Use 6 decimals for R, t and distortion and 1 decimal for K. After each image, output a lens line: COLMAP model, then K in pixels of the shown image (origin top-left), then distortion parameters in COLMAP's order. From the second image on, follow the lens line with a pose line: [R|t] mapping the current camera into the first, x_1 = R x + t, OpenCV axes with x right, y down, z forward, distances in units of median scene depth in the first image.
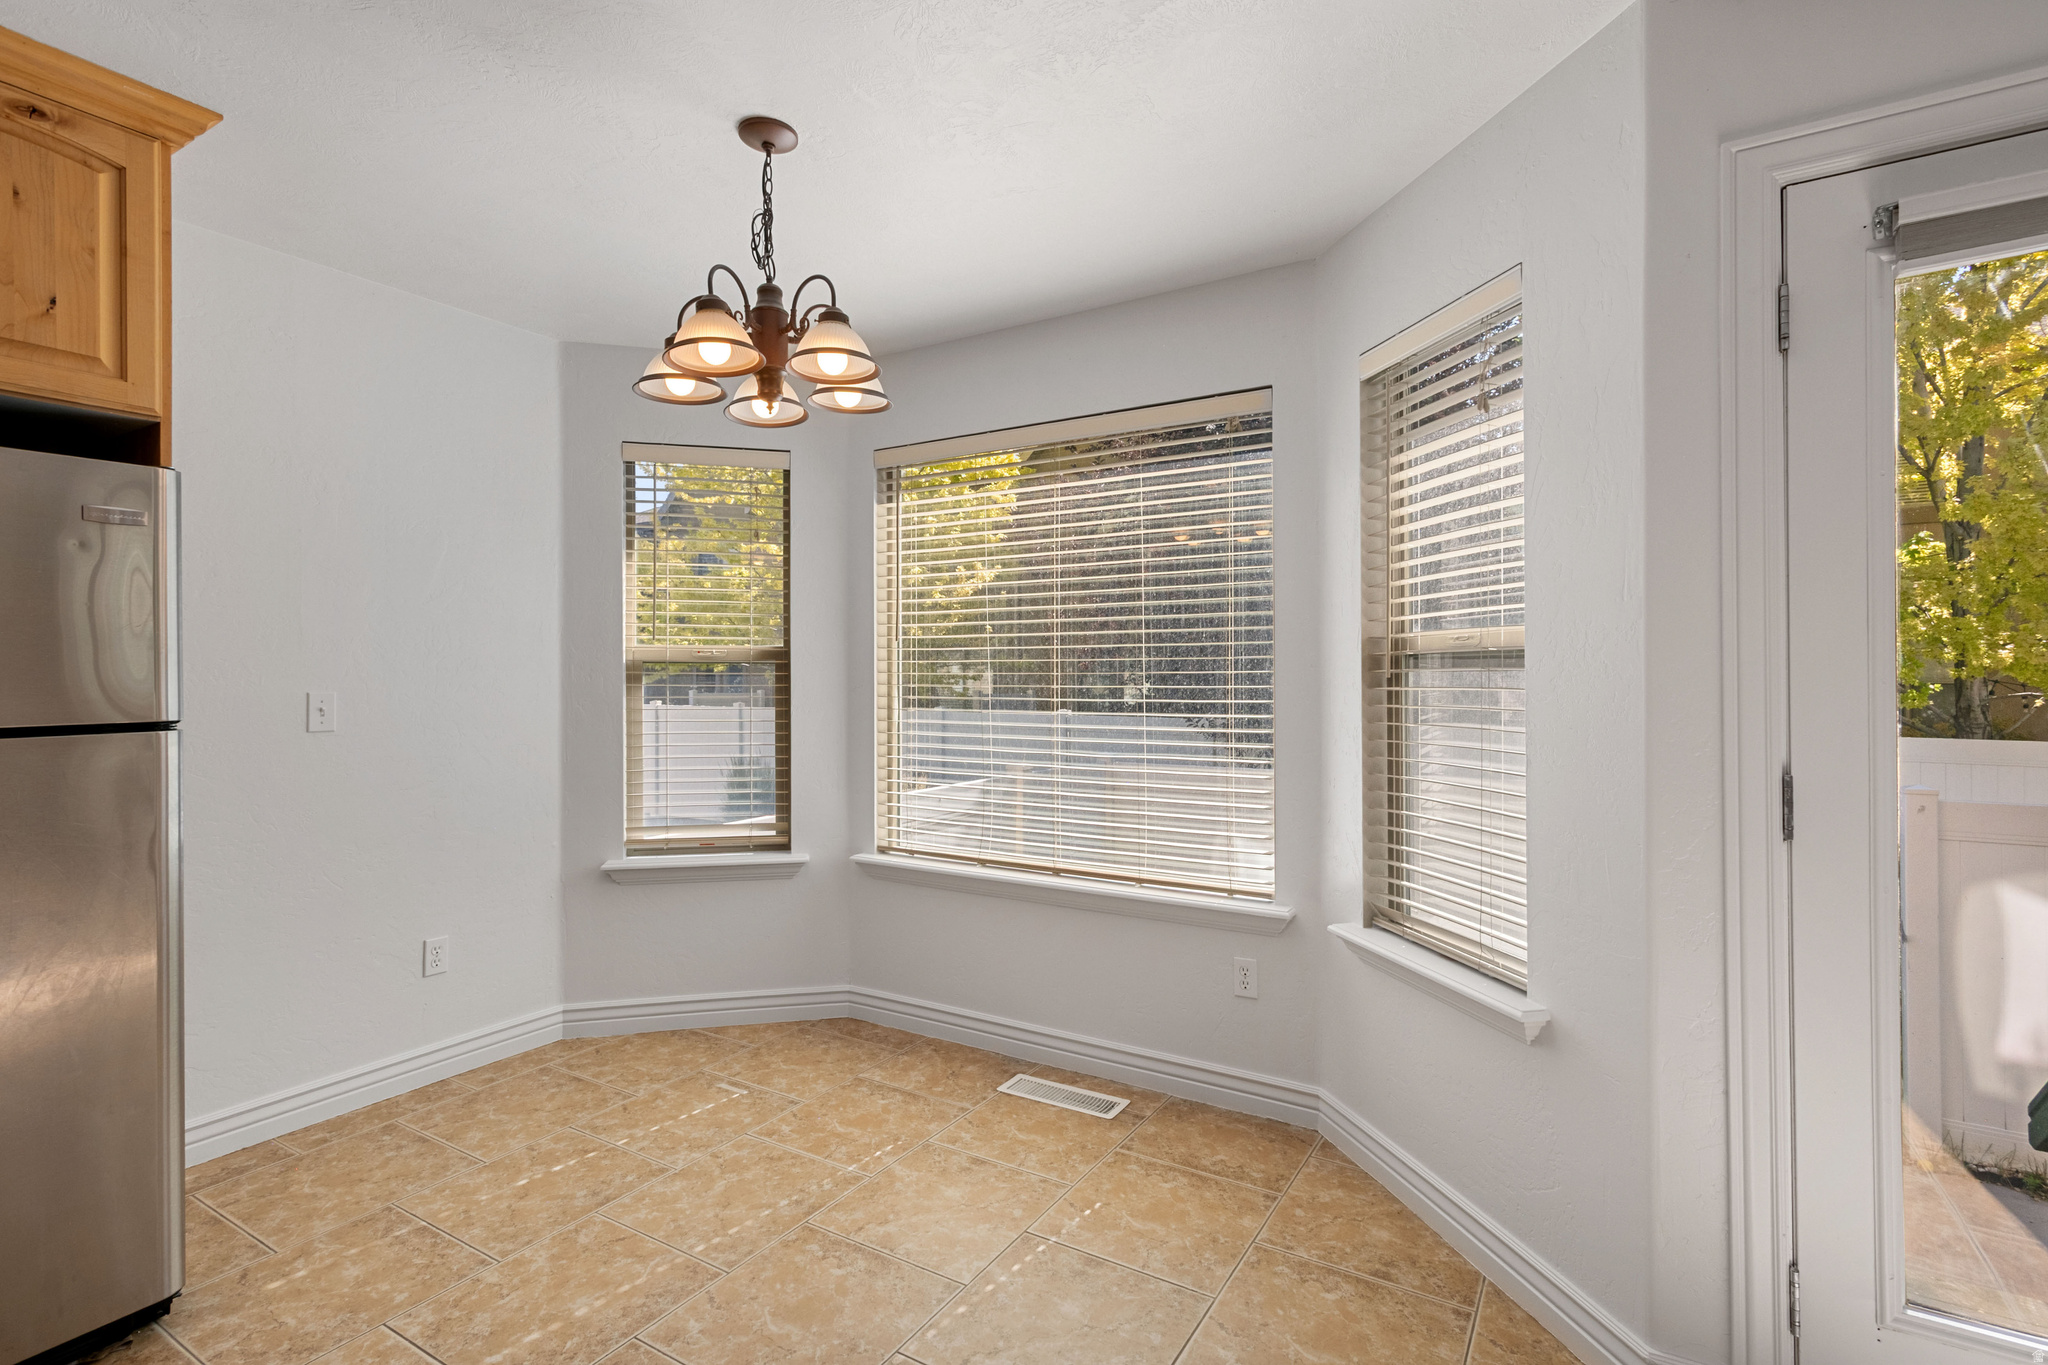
lens RADIAL K [[975.6, 0, 1022.9], [0, 975.6, 676.1], [0, 0, 1]] dist [0.006131, 0.002776]
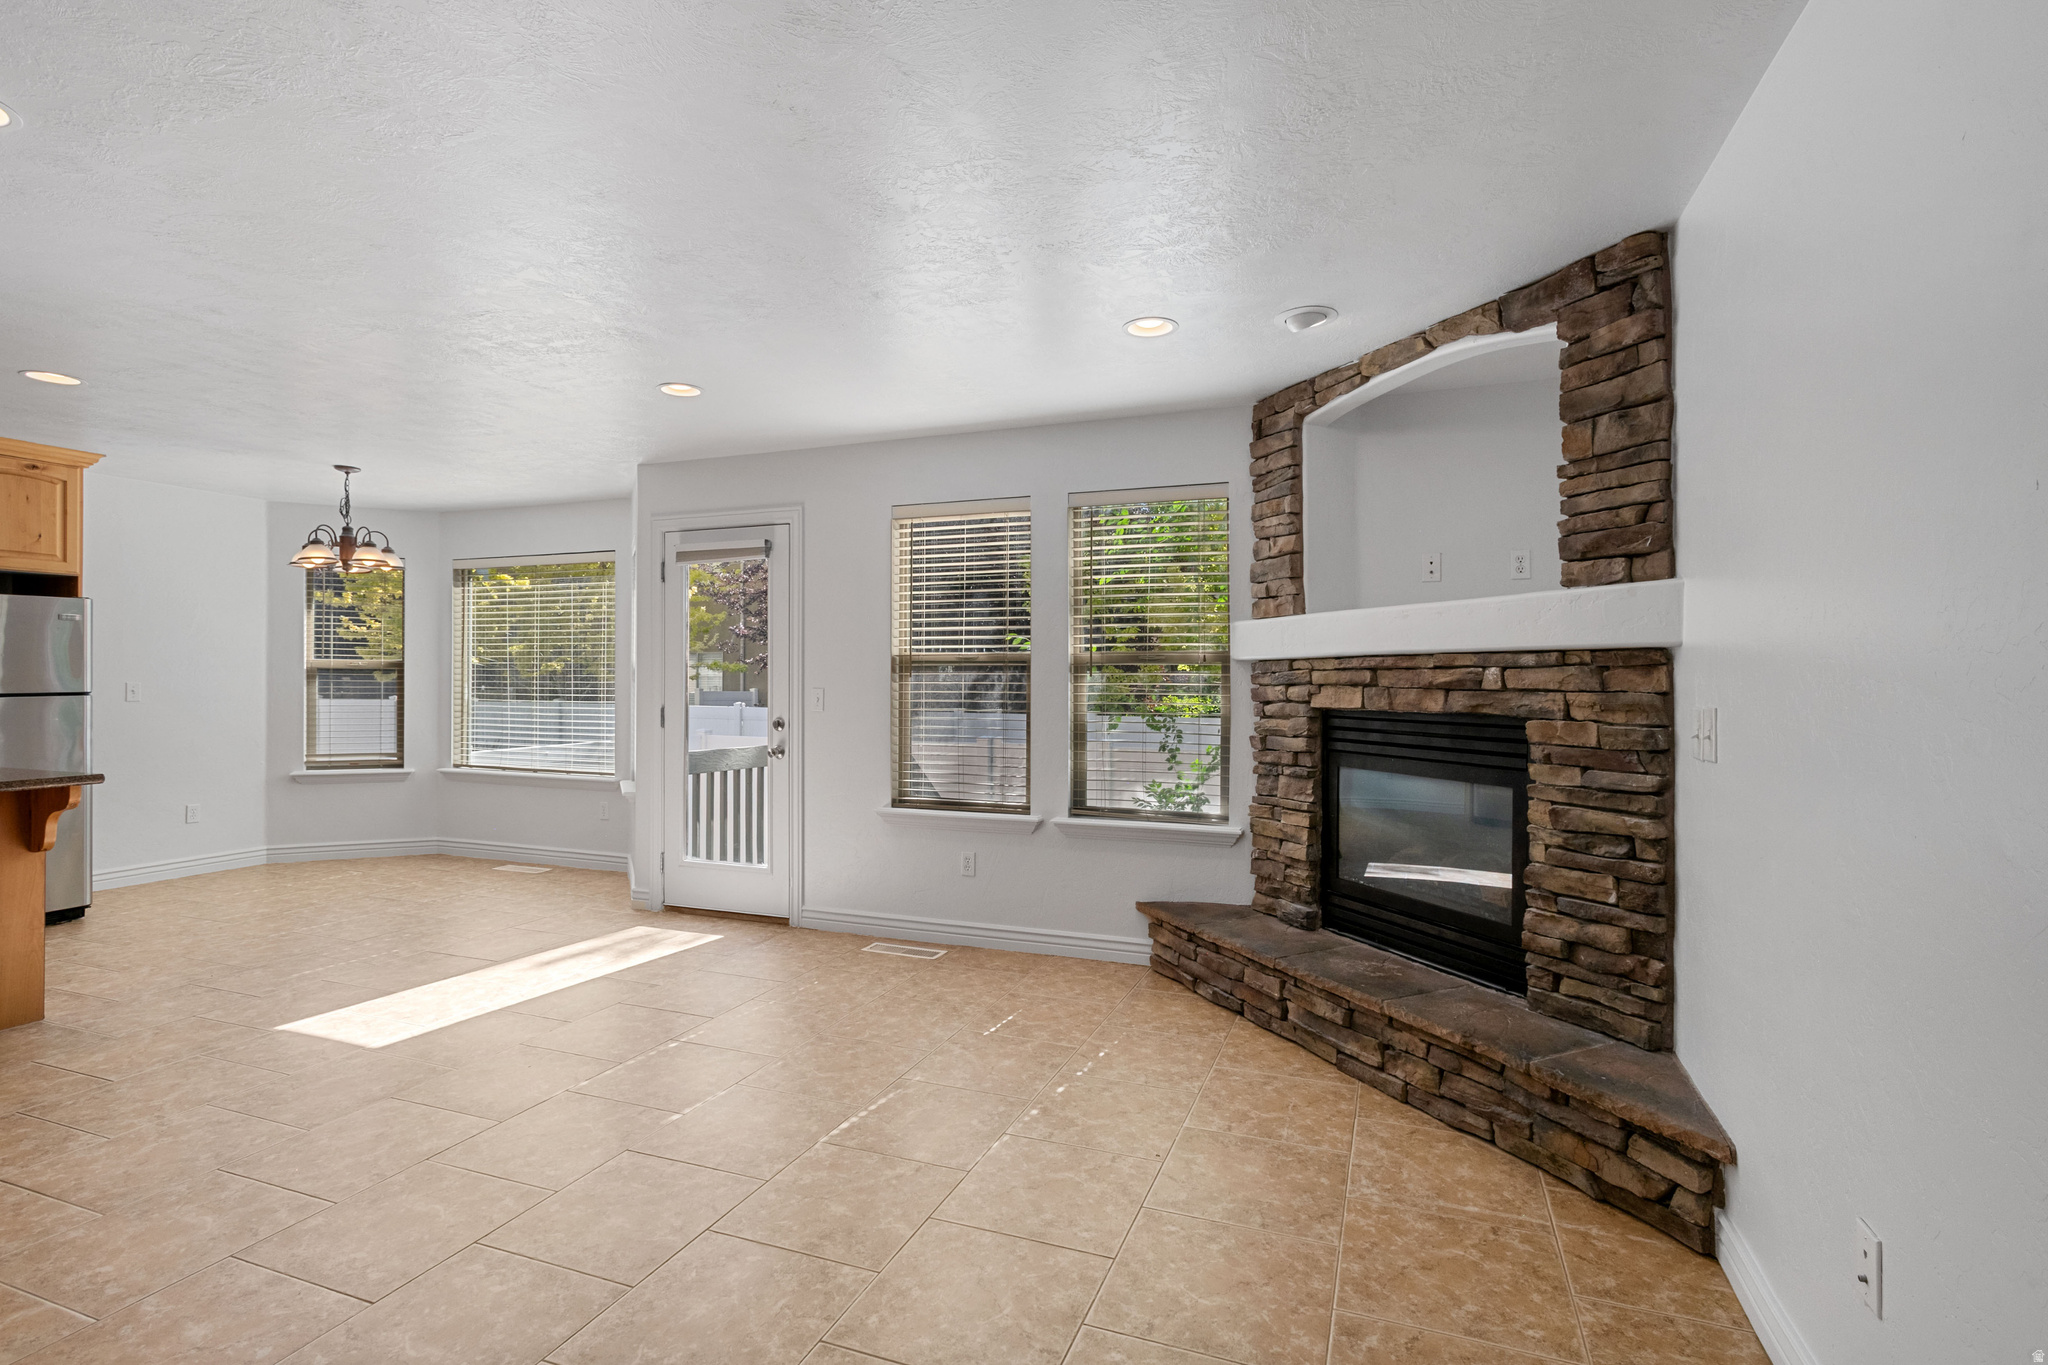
lens RADIAL K [[975.6, 0, 1030.1], [0, 975.6, 673.8], [0, 0, 1]] dist [0.006131, 0.002776]
pose [[0.982832, 0.006772, 0.184380, 1.053671], [-0.006301, 0.999975, -0.003141, -0.010126], [-0.184397, 0.001925, 0.982850, -1.908292]]
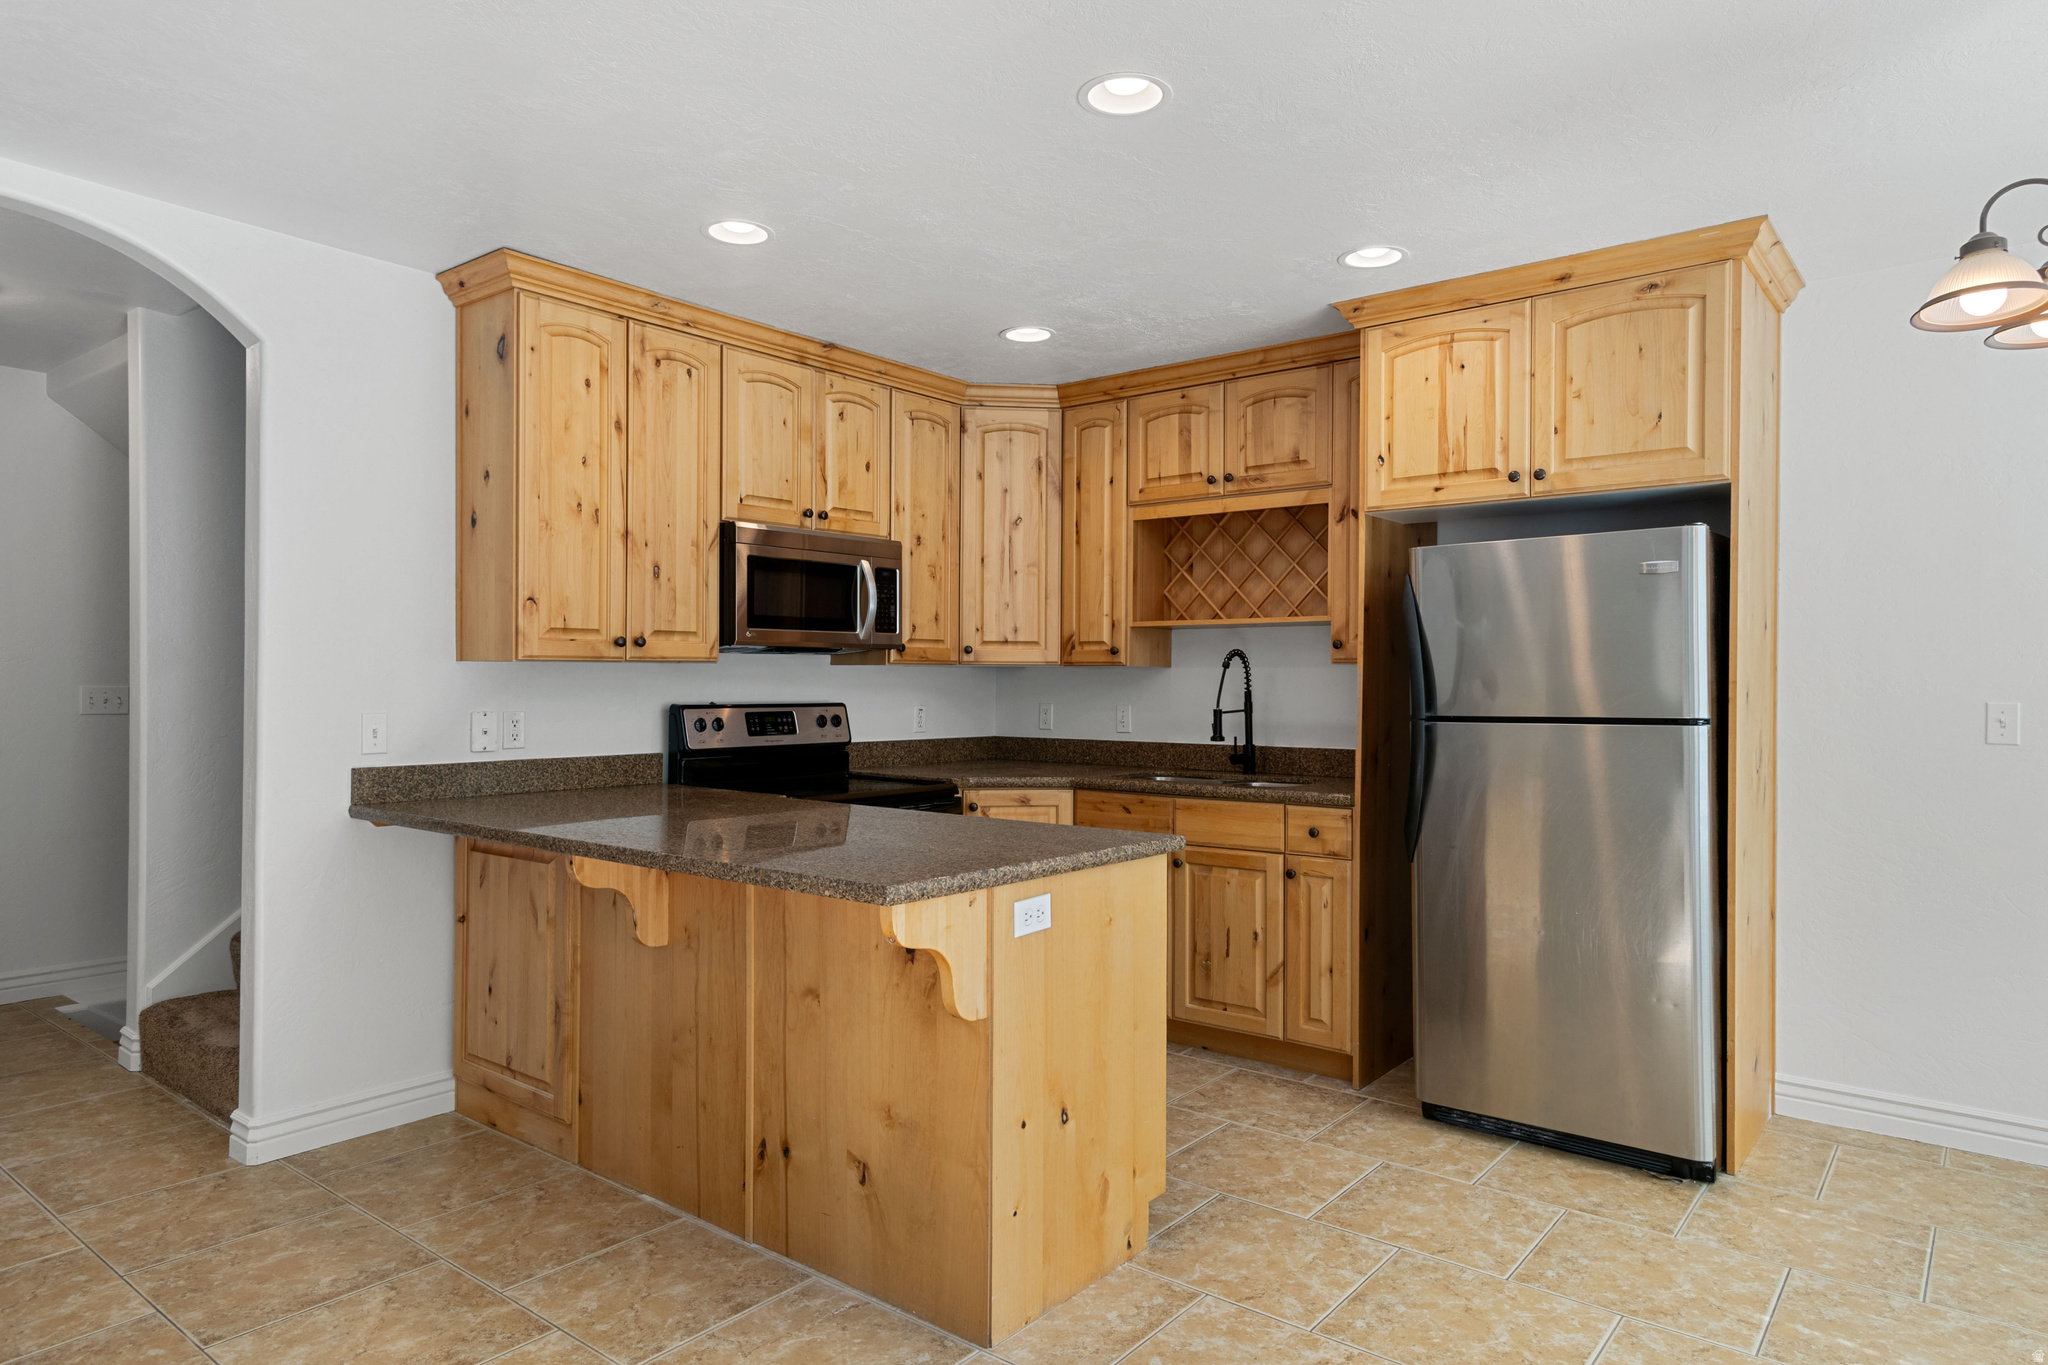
lens RADIAL K [[1236.3, 0, 1034.9], [0, 1236.3, 684.2], [0, 0, 1]] dist [0.017847, -0.001224]
pose [[-0.115172, 0.004445, -0.993336, 0.780500], [-0.004819, 0.999976, 0.005034, -0.002993], [0.993334, 0.005367, -0.115147, 0.286645]]
